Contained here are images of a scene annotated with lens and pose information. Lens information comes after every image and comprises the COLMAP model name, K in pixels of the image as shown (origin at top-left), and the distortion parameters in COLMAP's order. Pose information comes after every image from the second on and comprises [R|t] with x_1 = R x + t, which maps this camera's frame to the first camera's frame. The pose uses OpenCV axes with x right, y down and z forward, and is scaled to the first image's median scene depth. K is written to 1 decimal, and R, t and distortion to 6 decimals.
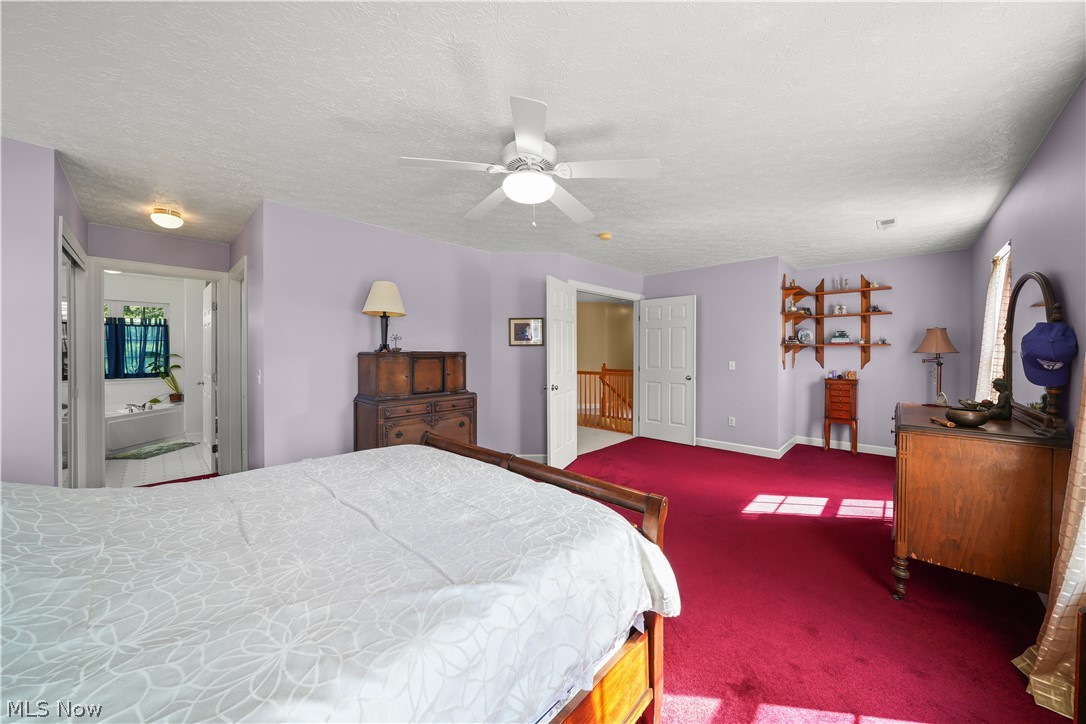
lens RADIAL K [[379.5, 0, 538.1], [0, 379.5, 357.3], [0, 0, 1]] dist [-0.002876, -0.000120]
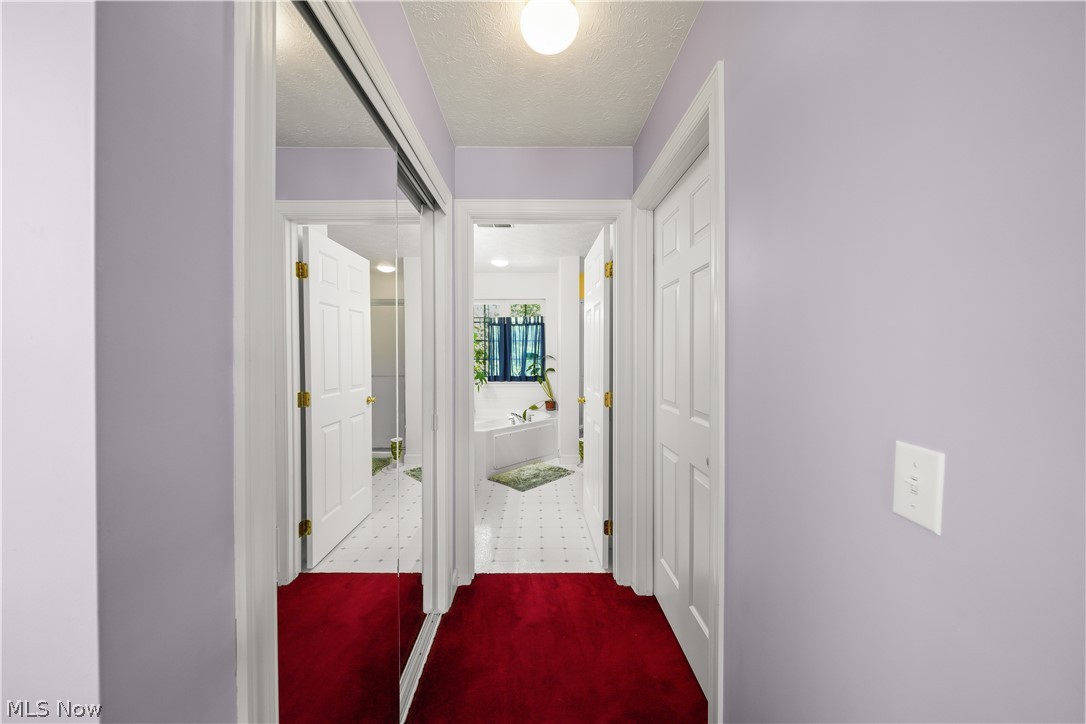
lens RADIAL K [[379.5, 0, 542.5], [0, 379.5, 359.1], [0, 0, 1]] dist [-0.002876, -0.000120]
pose [[0.715298, 0.004824, -0.698802, -0.368083], [-0.001917, 0.999986, 0.004941, -0.005120], [0.698816, -0.002194, 0.715298, 0.369273]]
